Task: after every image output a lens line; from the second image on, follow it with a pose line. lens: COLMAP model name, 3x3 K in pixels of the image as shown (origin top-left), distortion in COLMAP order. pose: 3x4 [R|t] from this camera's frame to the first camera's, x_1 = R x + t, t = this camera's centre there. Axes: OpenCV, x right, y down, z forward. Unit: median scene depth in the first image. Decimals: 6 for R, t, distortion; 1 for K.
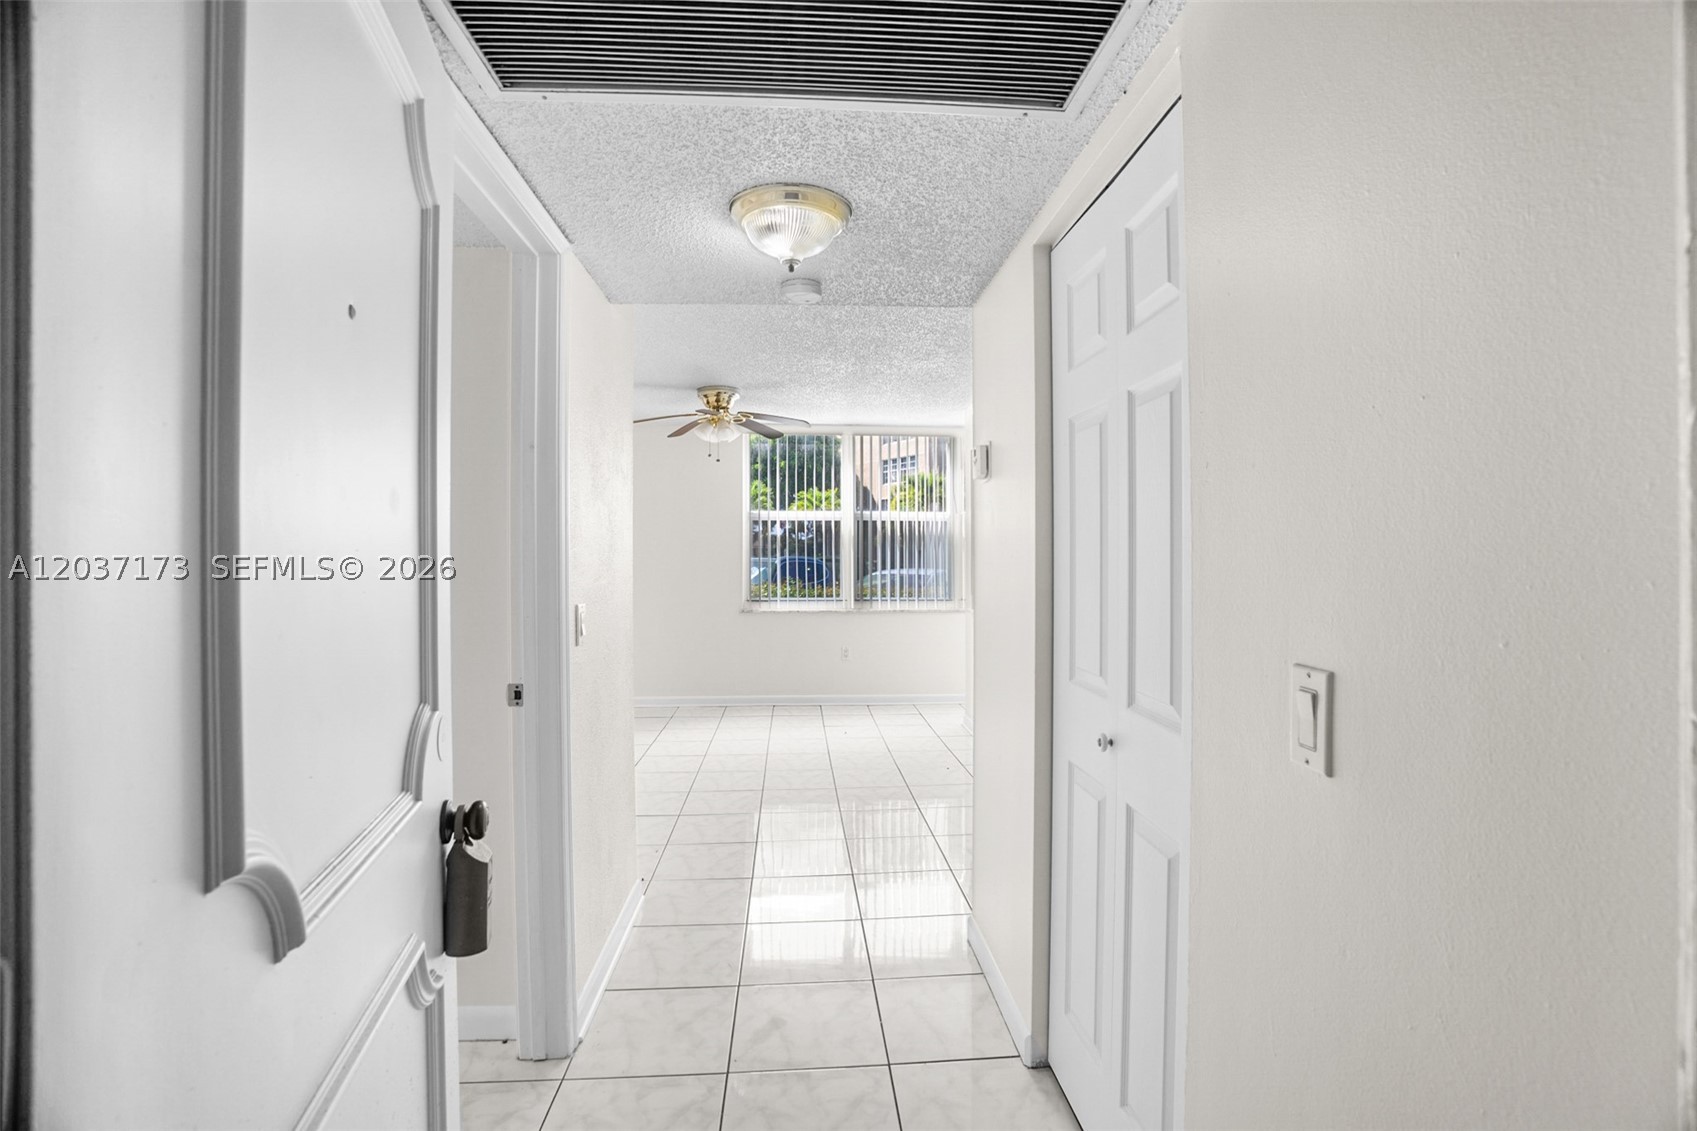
lens RADIAL K [[786.4, 0, 857.8], [0, 786.4, 561.7], [0, 0, 1]] dist [-0.064875, 0.022892]
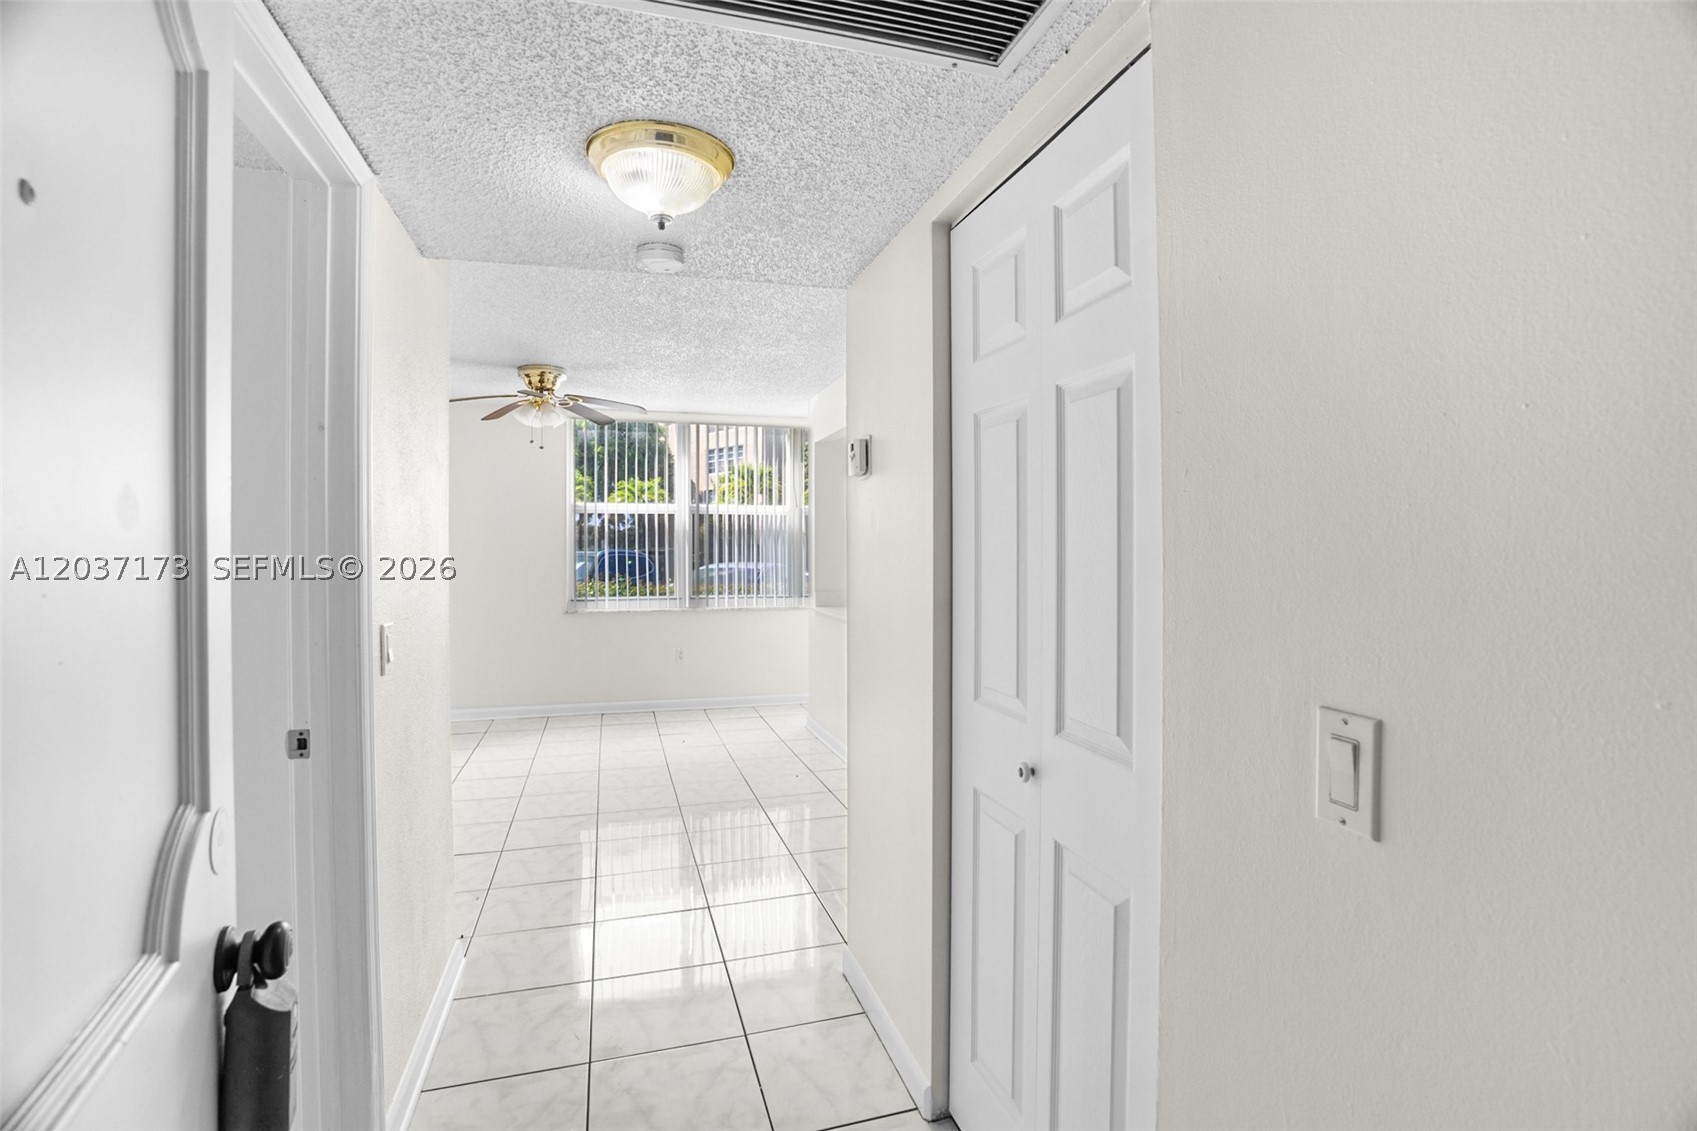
lens RADIAL K [[786.4, 0, 853.3], [0, 786.4, 550.6], [0, 0, 1]] dist [-0.064875, 0.022892]
pose [[0.975754, -0.002609, 0.218854, -0.059201], [0.003095, 0.999993, -0.001877, -0.018902], [-0.218848, 0.002508, 0.975756, 0.118347]]
